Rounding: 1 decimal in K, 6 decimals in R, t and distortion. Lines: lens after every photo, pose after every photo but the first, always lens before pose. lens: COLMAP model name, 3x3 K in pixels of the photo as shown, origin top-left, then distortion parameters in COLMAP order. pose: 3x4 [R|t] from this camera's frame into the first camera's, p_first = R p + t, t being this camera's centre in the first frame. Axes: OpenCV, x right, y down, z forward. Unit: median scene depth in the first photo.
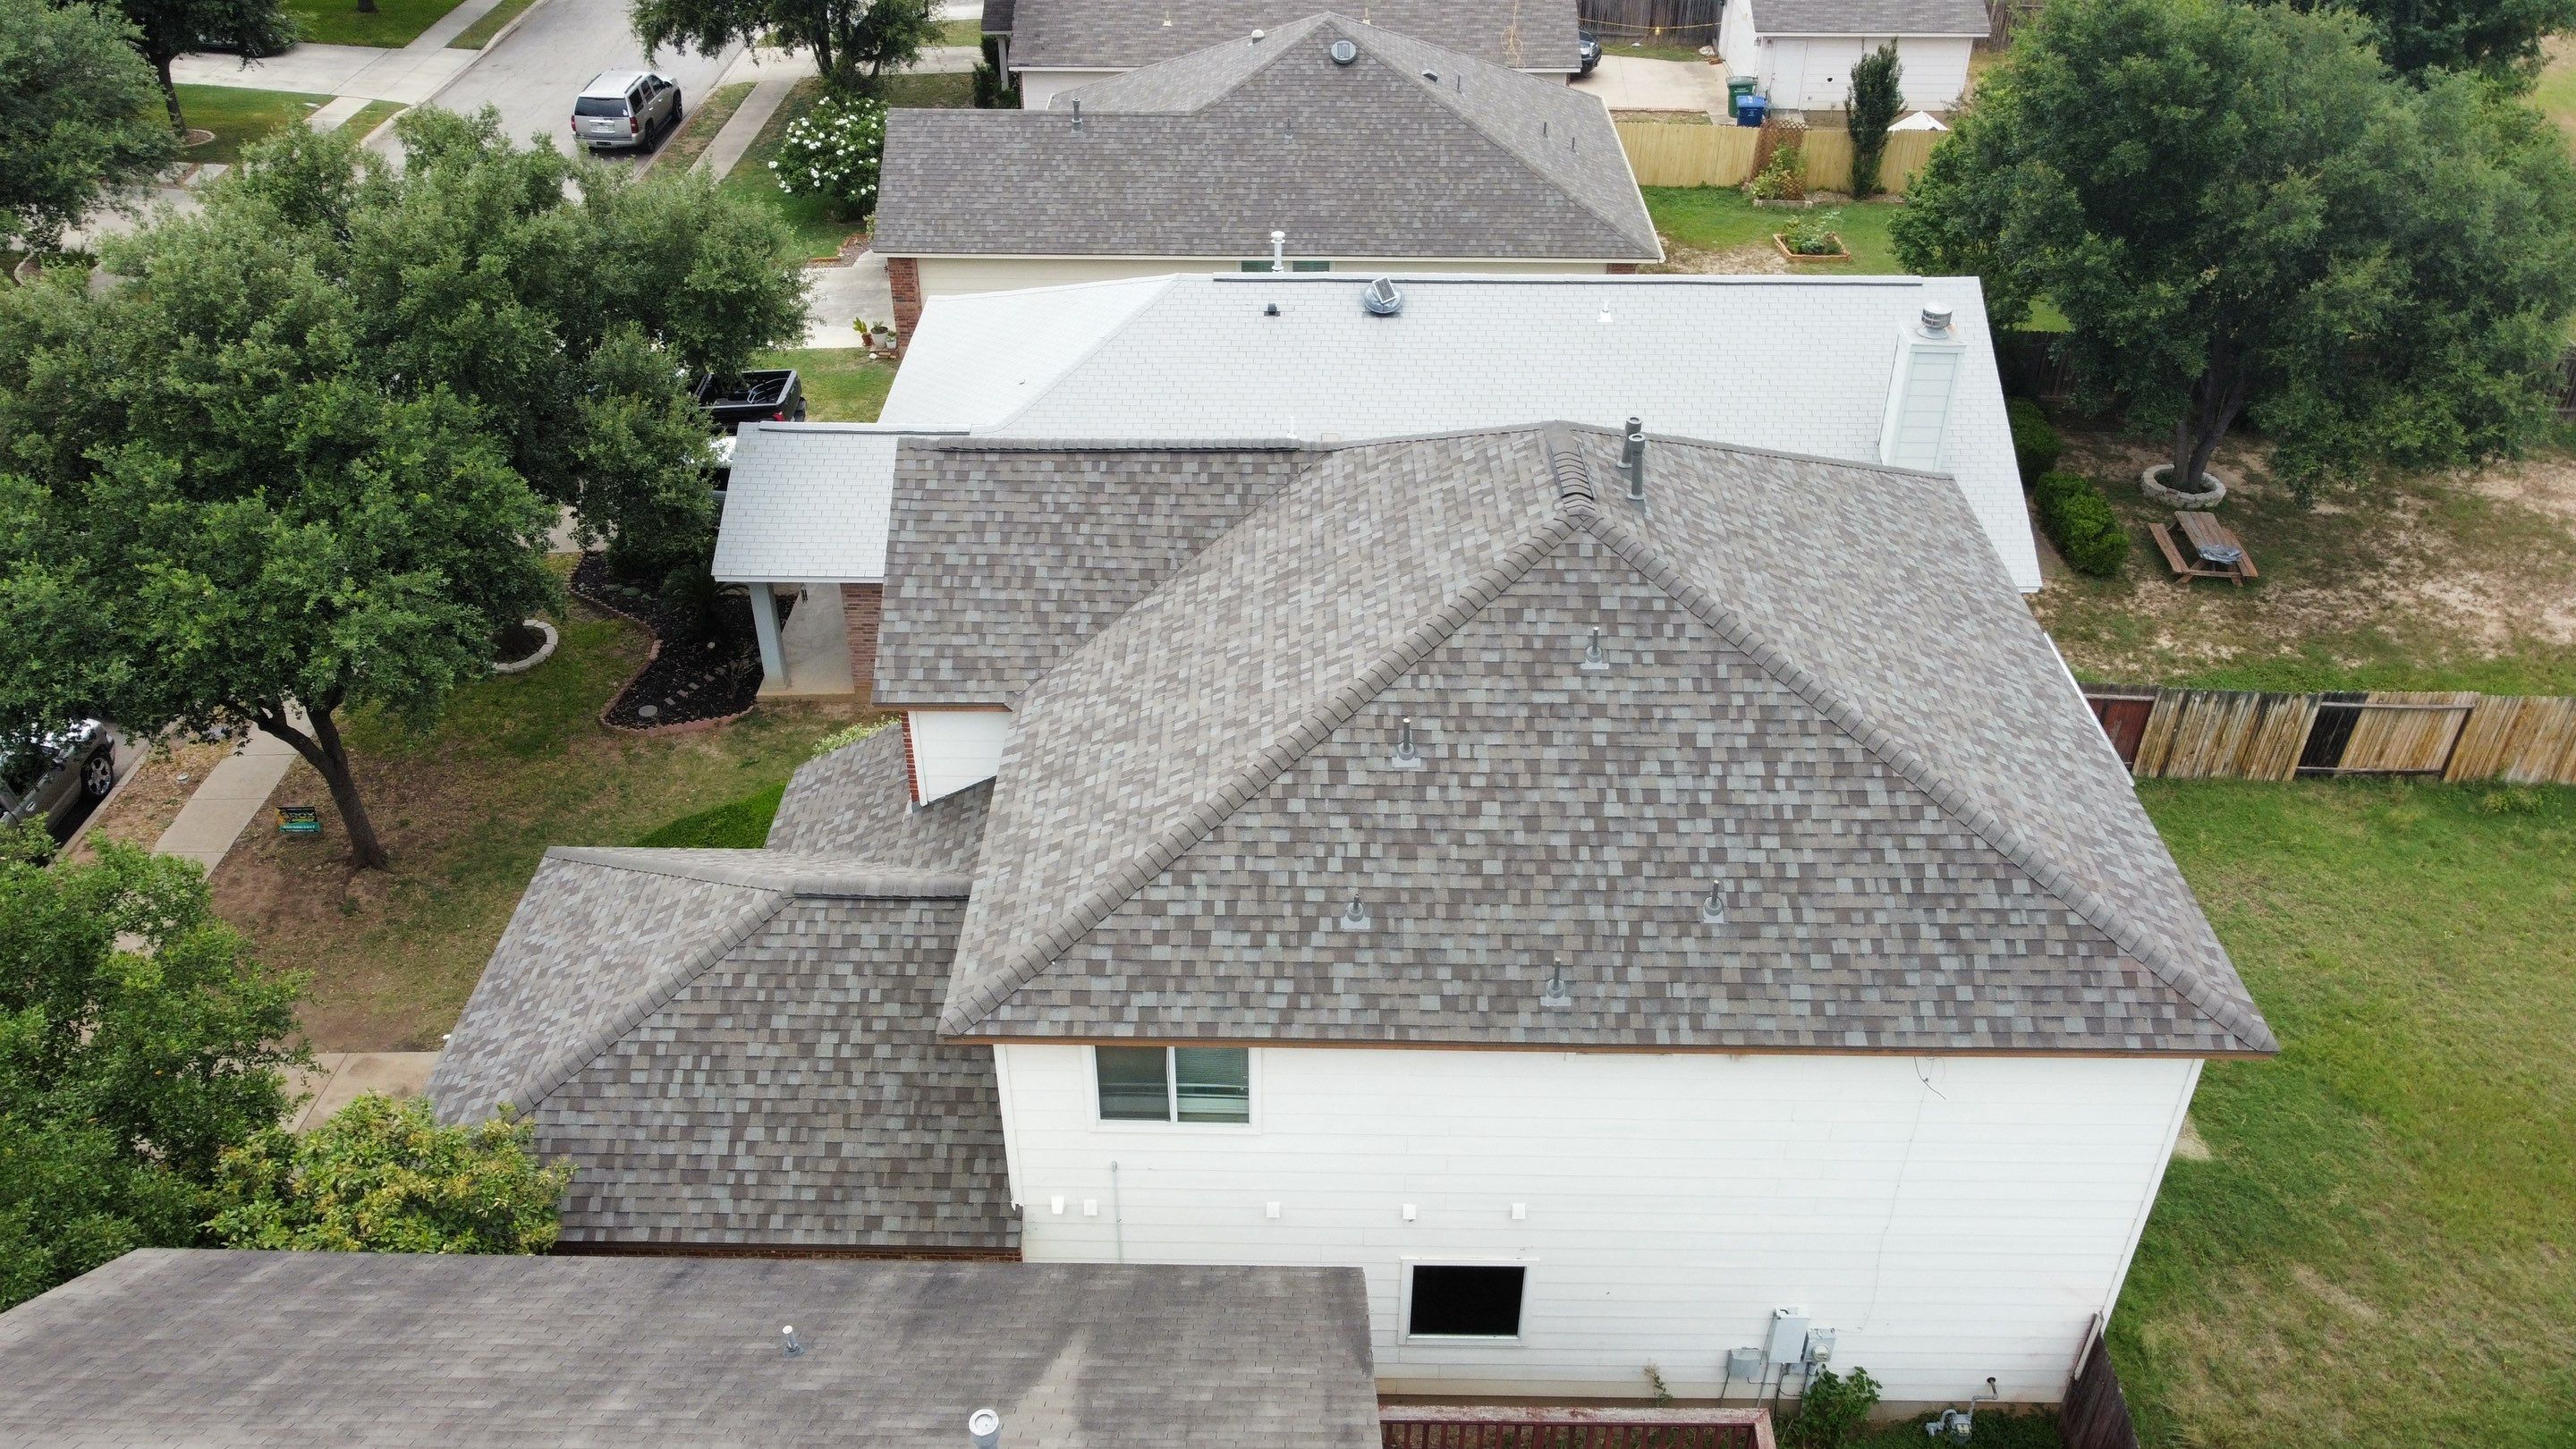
lens RADIAL K [[1955.2, 0, 1278.1], [0, 1955.2, 712.4], [0, 0, 1]] dist [0.005578, -0.014249]
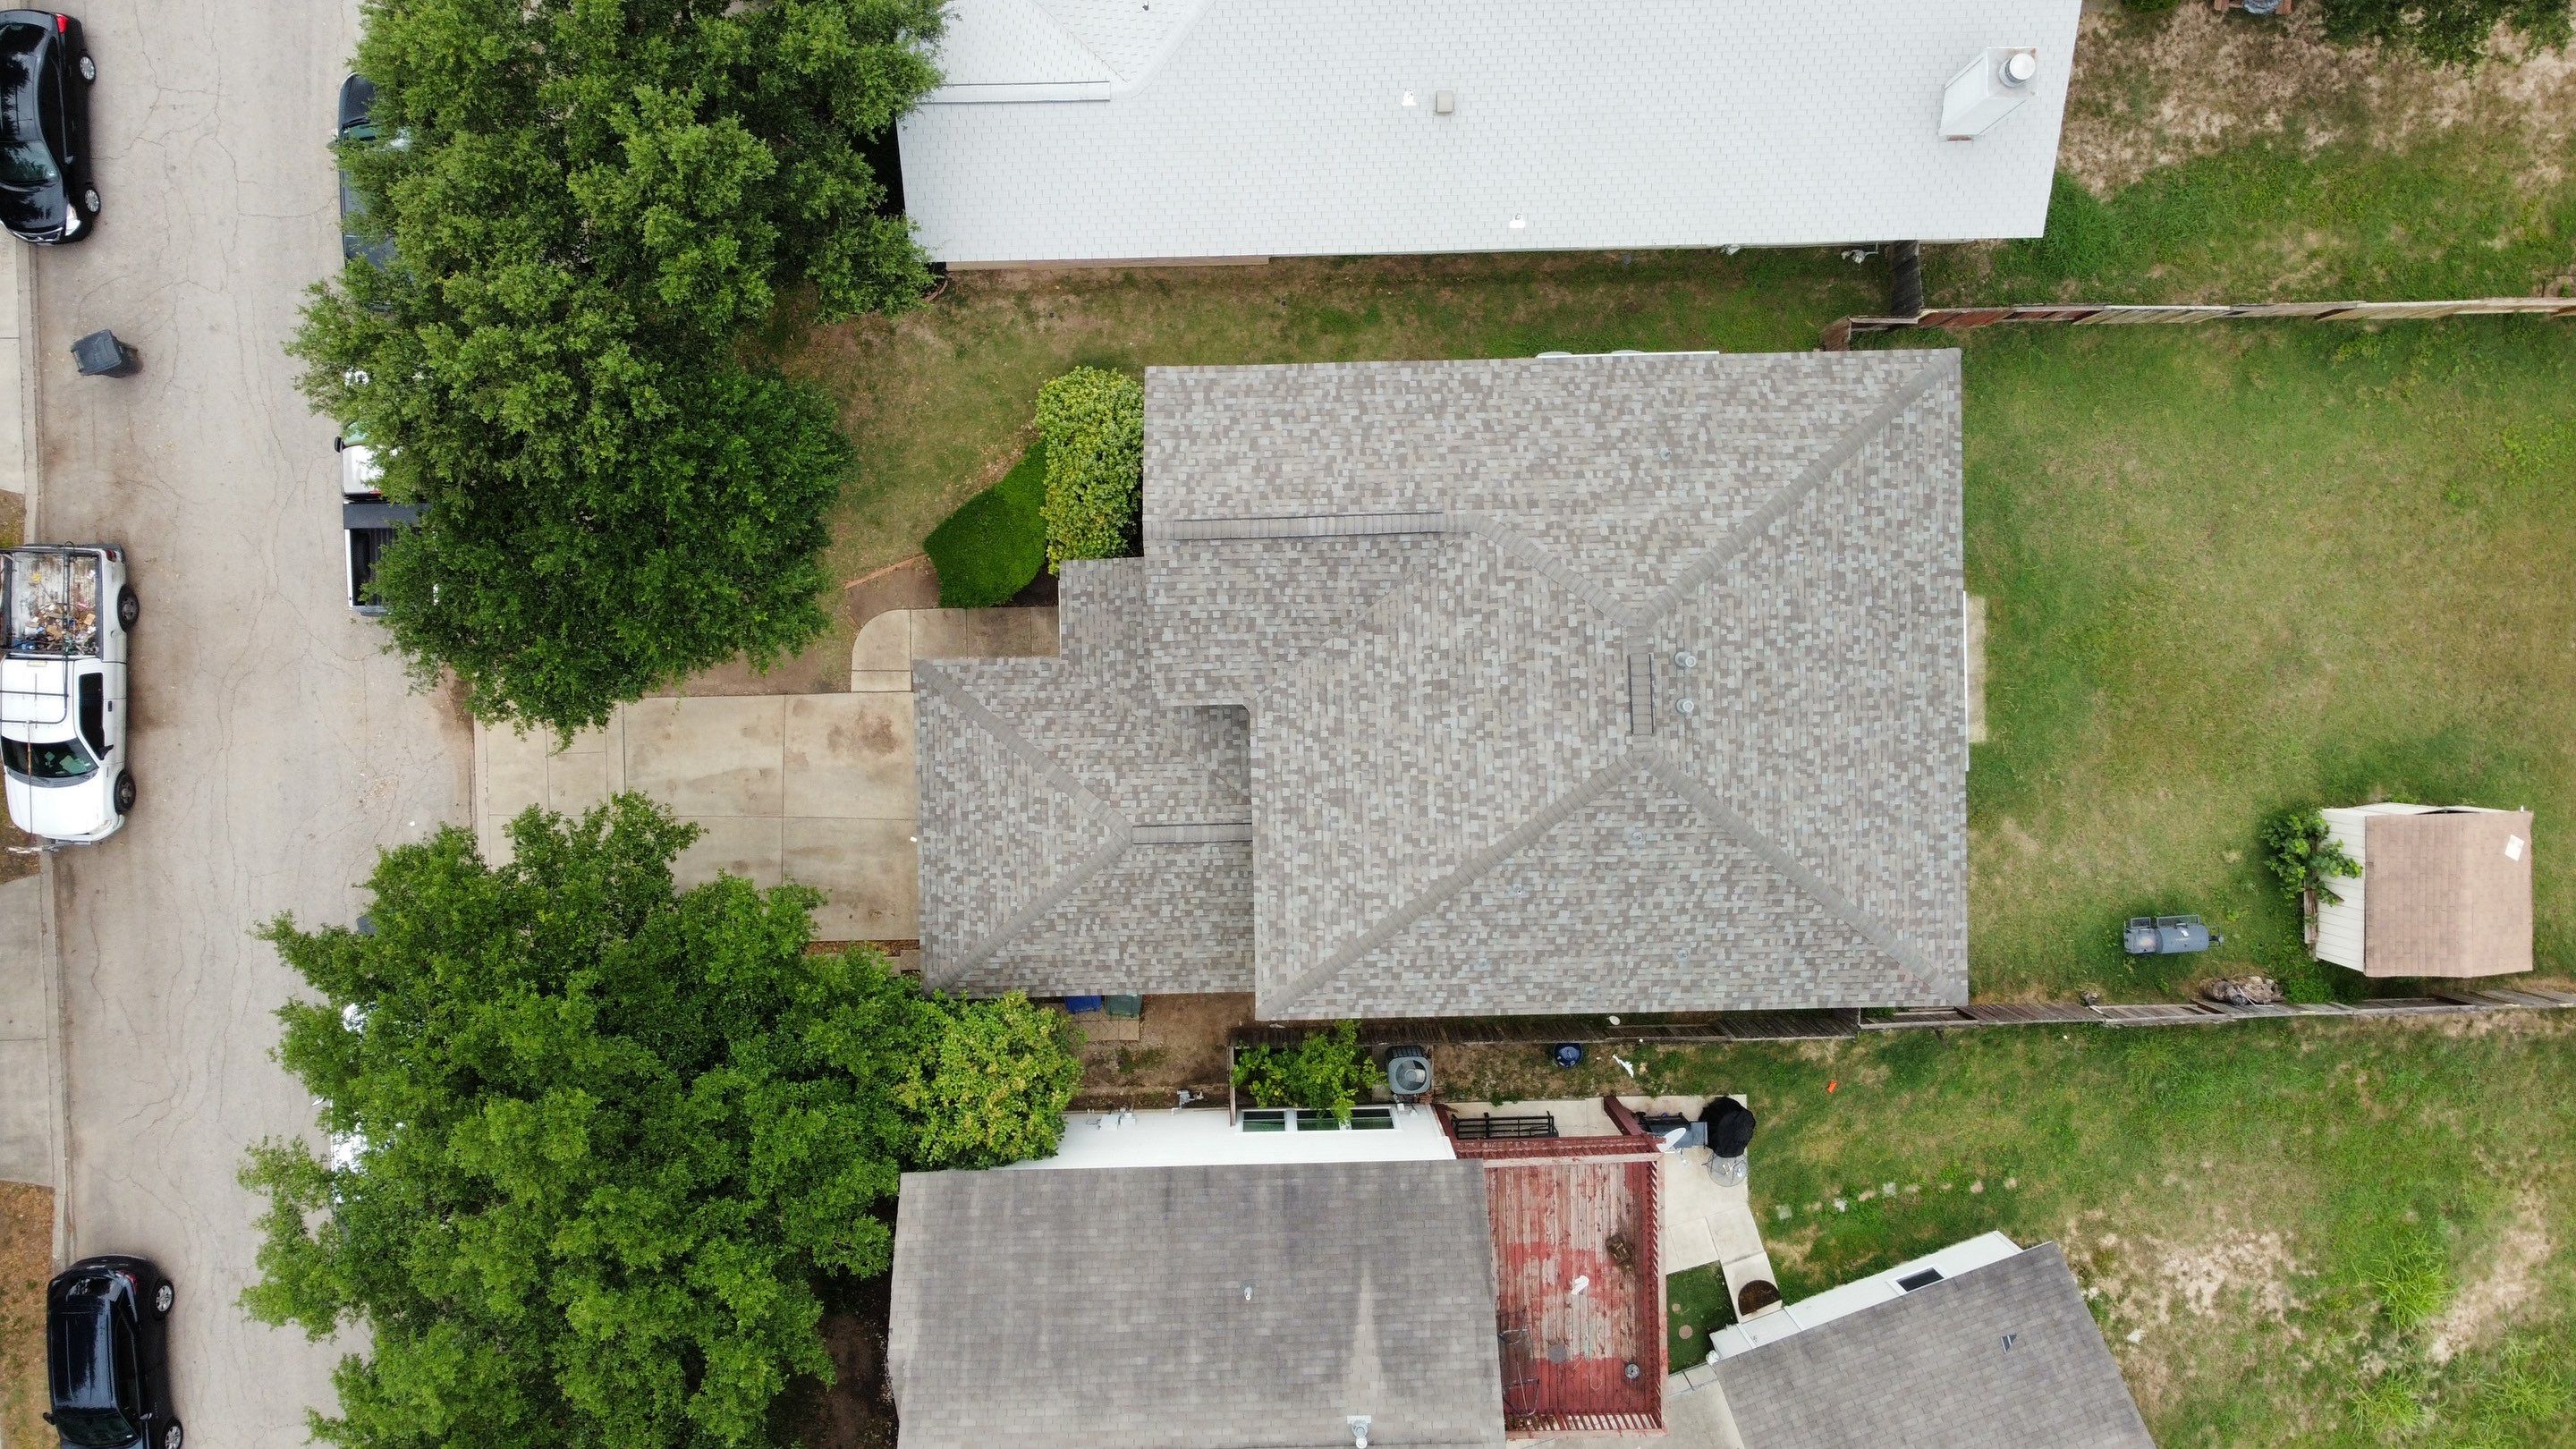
lens RADIAL K [[1955.2, 0, 1279.9], [0, 1955.2, 709.2], [0, 0, 1]] dist [0.005578, -0.014249]
pose [[0.999227, -0.038841, 0.006091, -0.135177], [0.015965, 0.542439, 0.839944, -1.398722], [-0.035928, -0.839197, 0.542639, 0.209319]]
